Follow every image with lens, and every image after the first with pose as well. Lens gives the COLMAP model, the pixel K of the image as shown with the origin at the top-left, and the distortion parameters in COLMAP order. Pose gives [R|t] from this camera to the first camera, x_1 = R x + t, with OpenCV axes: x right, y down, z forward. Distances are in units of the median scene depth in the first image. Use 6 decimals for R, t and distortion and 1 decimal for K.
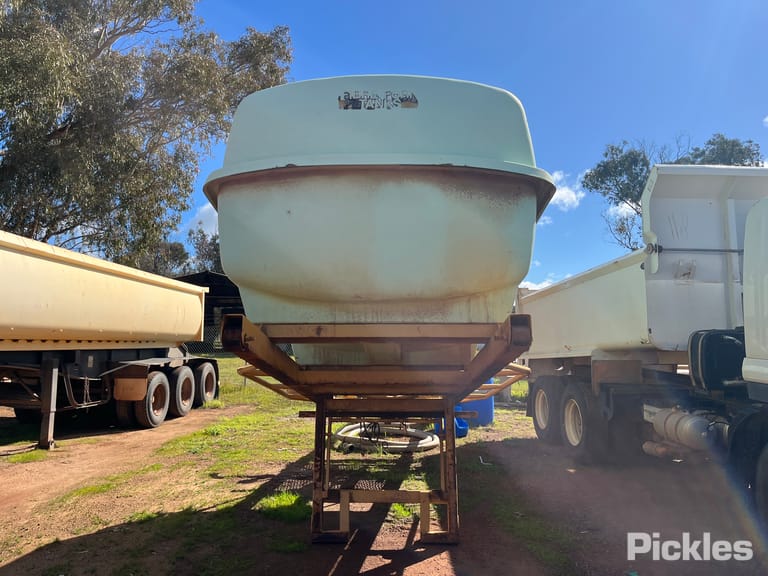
lens RADIAL K [[583.6, 0, 380.6], [0, 583.6, 290.3], [0, 0, 1]] dist [0.043324, -0.048914]
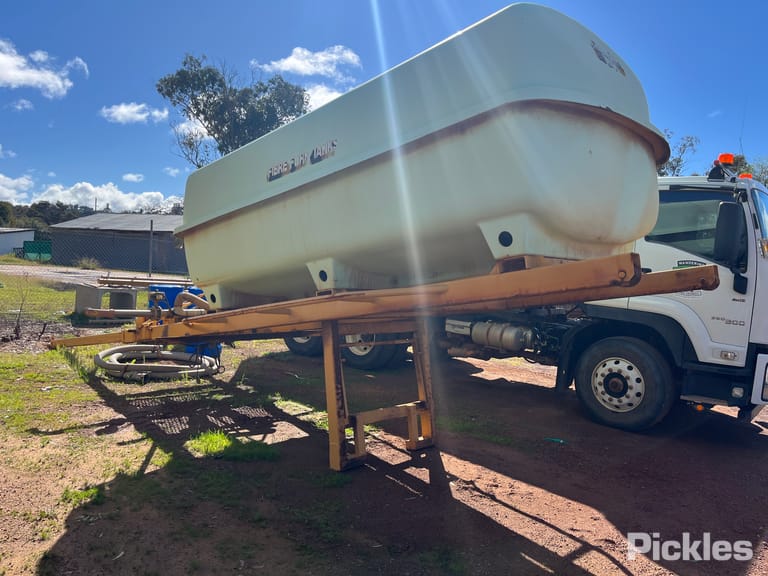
lens RADIAL K [[583.6, 0, 388.0], [0, 583.6, 294.0], [0, 0, 1]] dist [0.043324, -0.048914]
pose [[0.674483, 0.010859, 0.738210, -0.457821], [-0.127081, 0.986676, 0.101596, 0.017131], [-0.727271, -0.162337, 0.666876, 0.195700]]
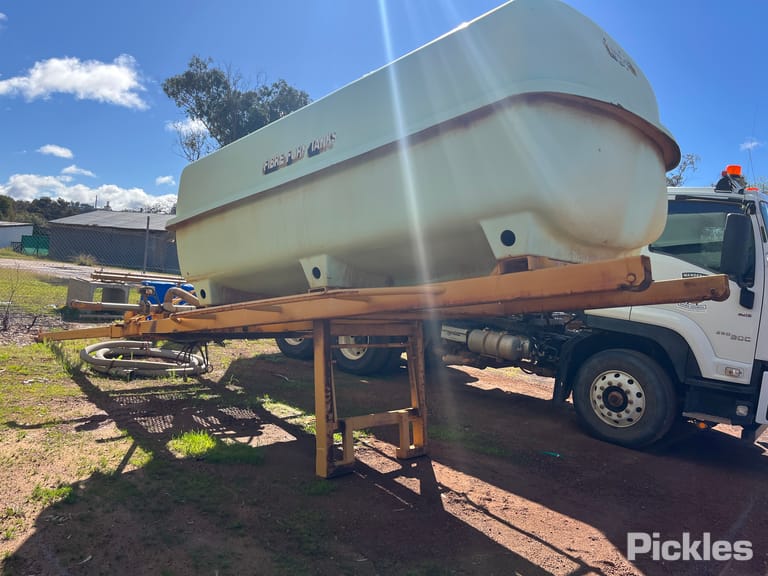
lens RADIAL K [[583.6, 0, 382.1], [0, 583.6, 284.7], [0, 0, 1]] dist [0.043324, -0.048914]
pose [[0.676427, 0.055521, 0.734414, -0.440955], [-0.160783, 0.984236, 0.073680, 0.026208], [-0.718746, -0.167920, 0.674690, 0.207928]]
